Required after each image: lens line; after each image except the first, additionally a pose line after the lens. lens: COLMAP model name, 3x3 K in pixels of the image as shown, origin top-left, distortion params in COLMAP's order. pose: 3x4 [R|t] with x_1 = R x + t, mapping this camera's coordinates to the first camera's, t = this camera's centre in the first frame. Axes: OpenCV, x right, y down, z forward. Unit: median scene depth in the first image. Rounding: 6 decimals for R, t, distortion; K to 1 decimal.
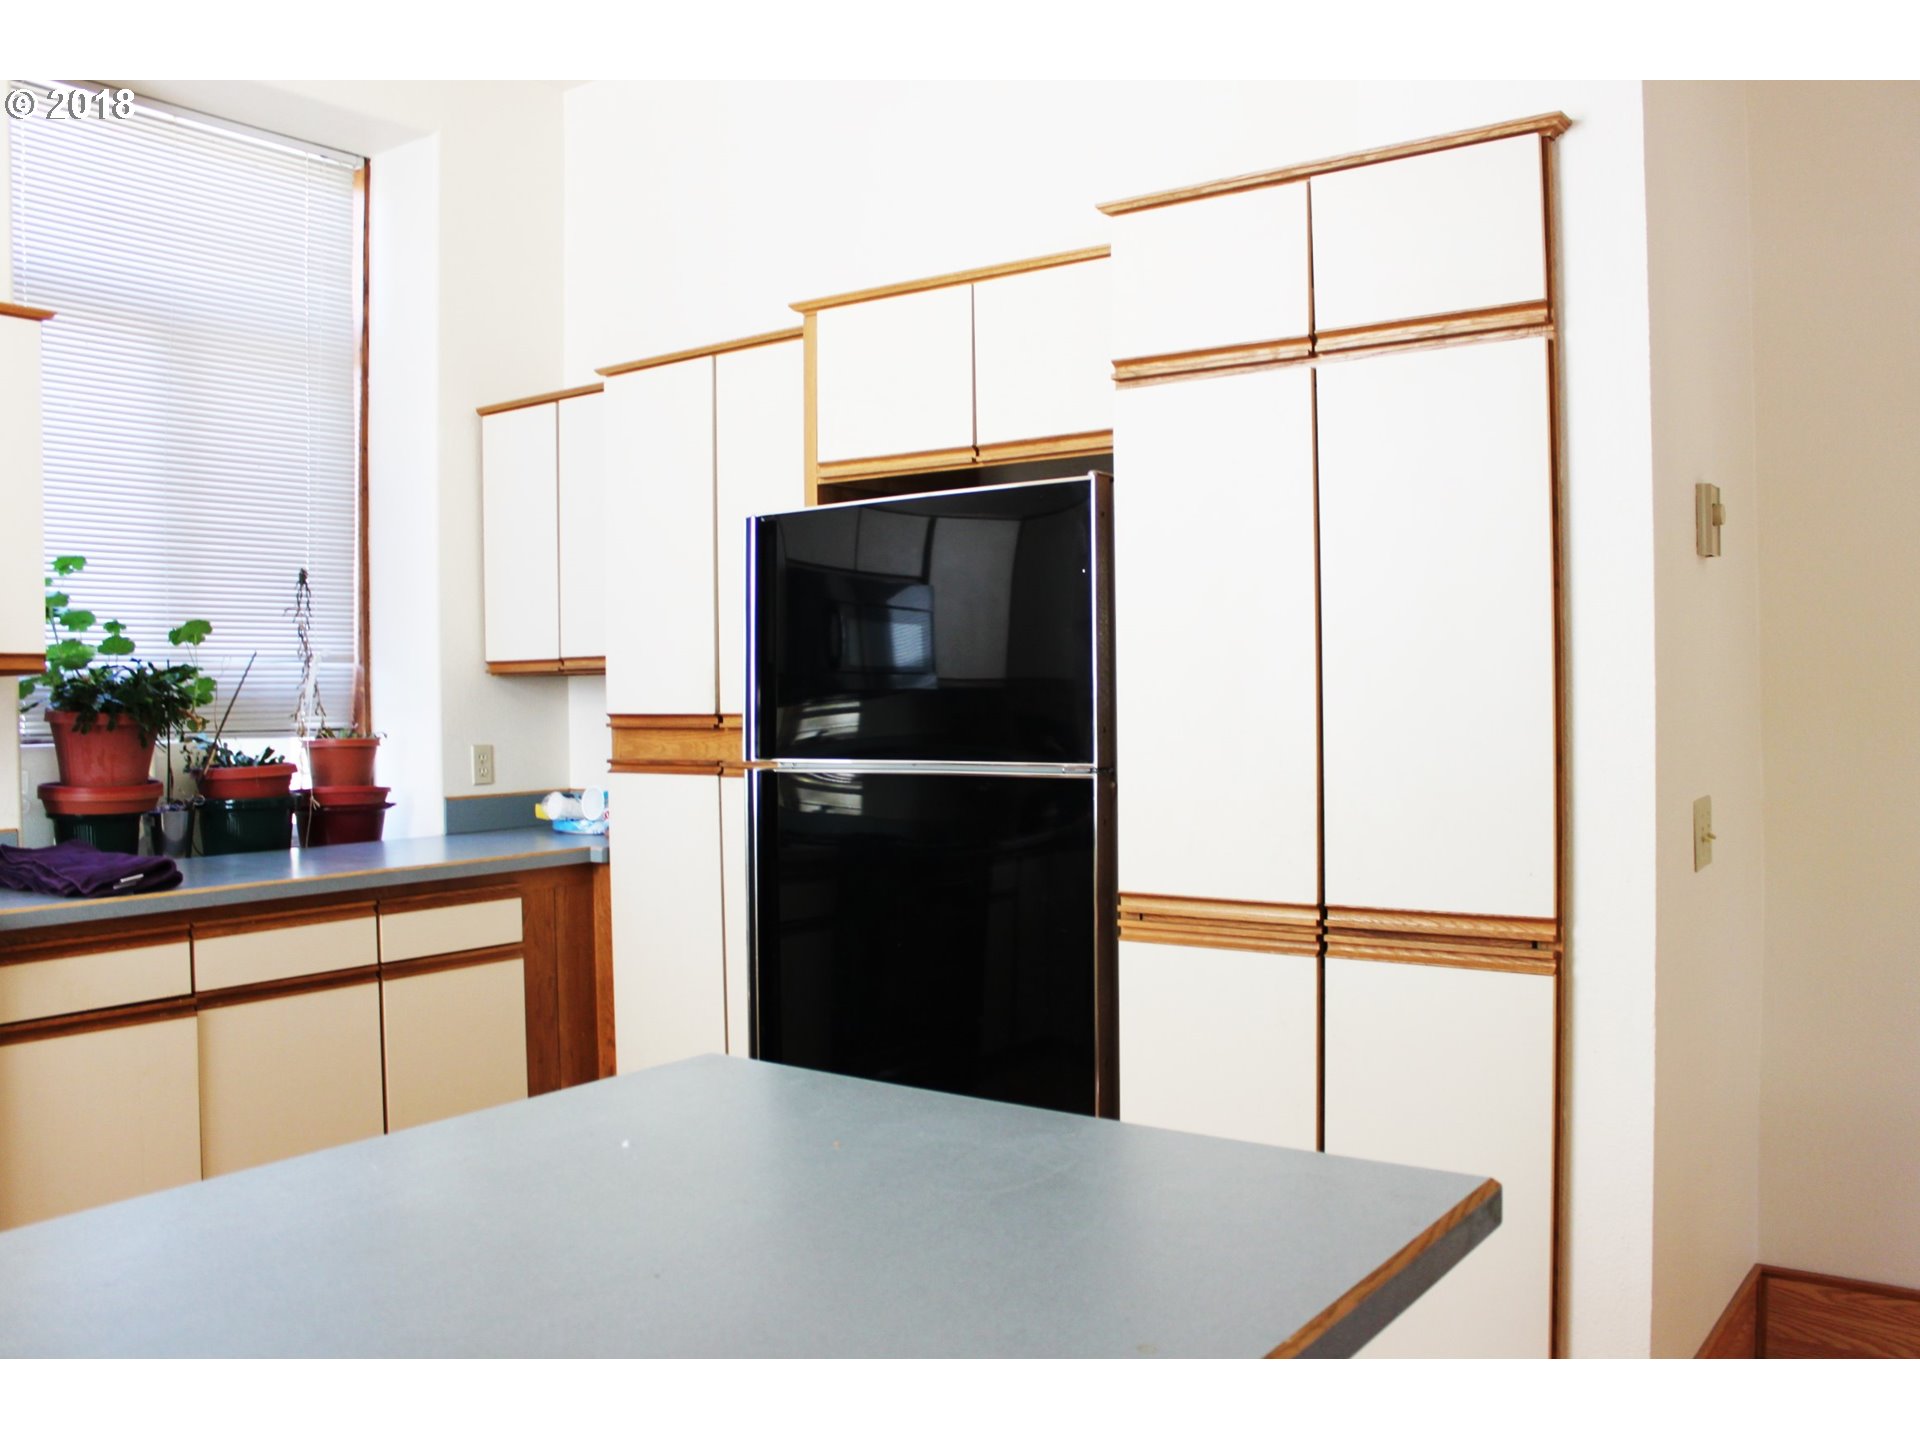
lens RADIAL K [[1646.7, 0, 958.3], [0, 1646.7, 715.3], [0, 0, 1]] dist [-0.058875, 0.002199]
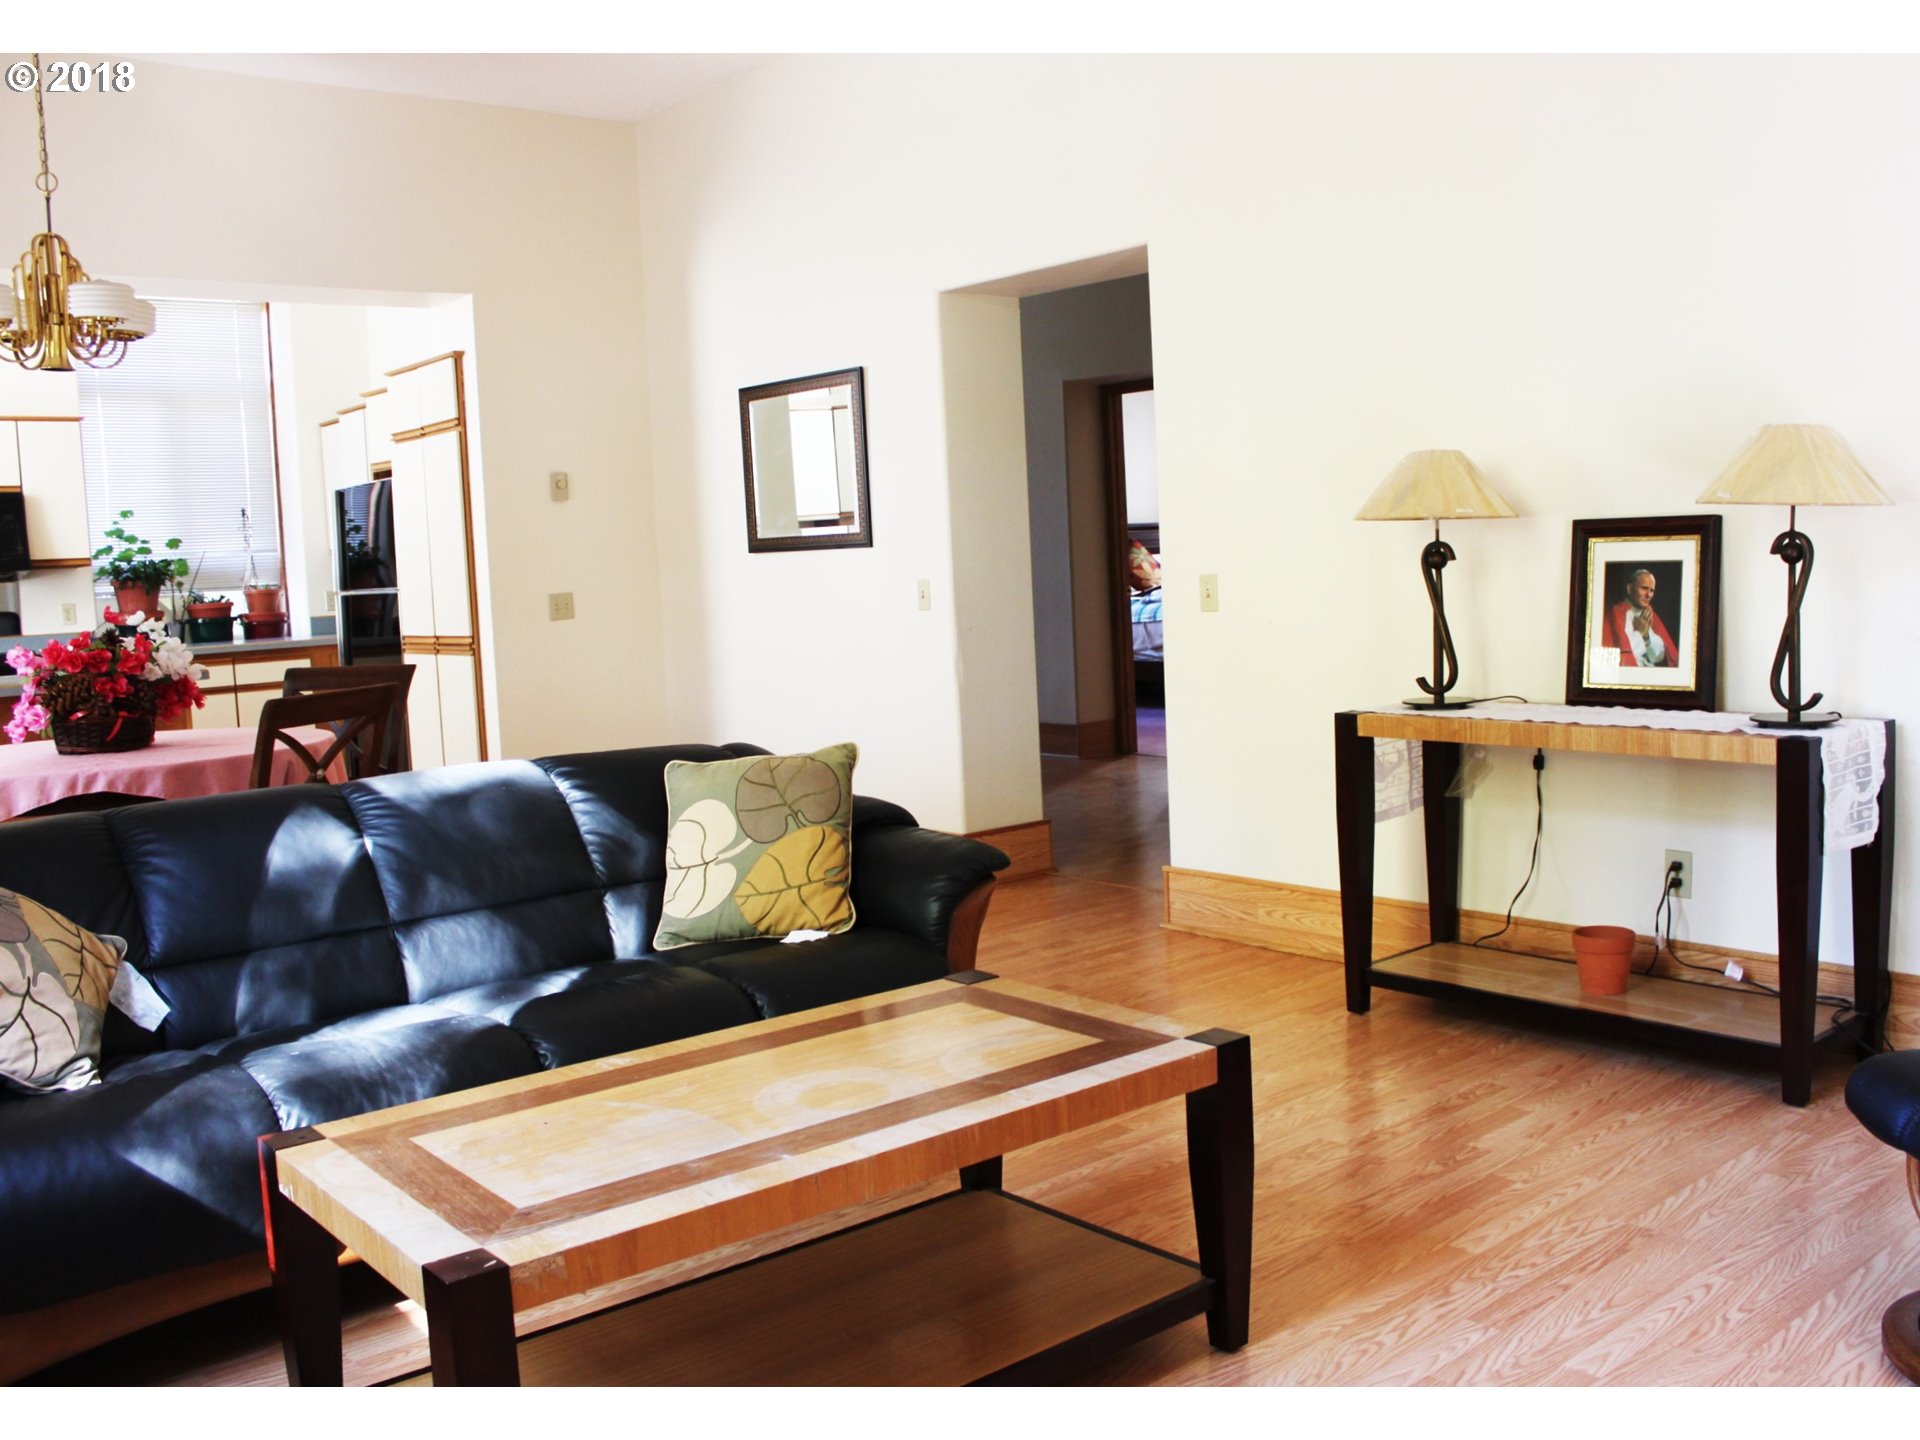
lens RADIAL K [[1646.7, 0, 960.9], [0, 1646.7, 721.8], [0, 0, 1]] dist [-0.058875, 0.002199]
pose [[0.975511, -0.012383, -0.219601, 1.045571], [0.033695, 0.995042, 0.093574, 0.019942], [0.217354, -0.098682, 0.971092, -0.927244]]
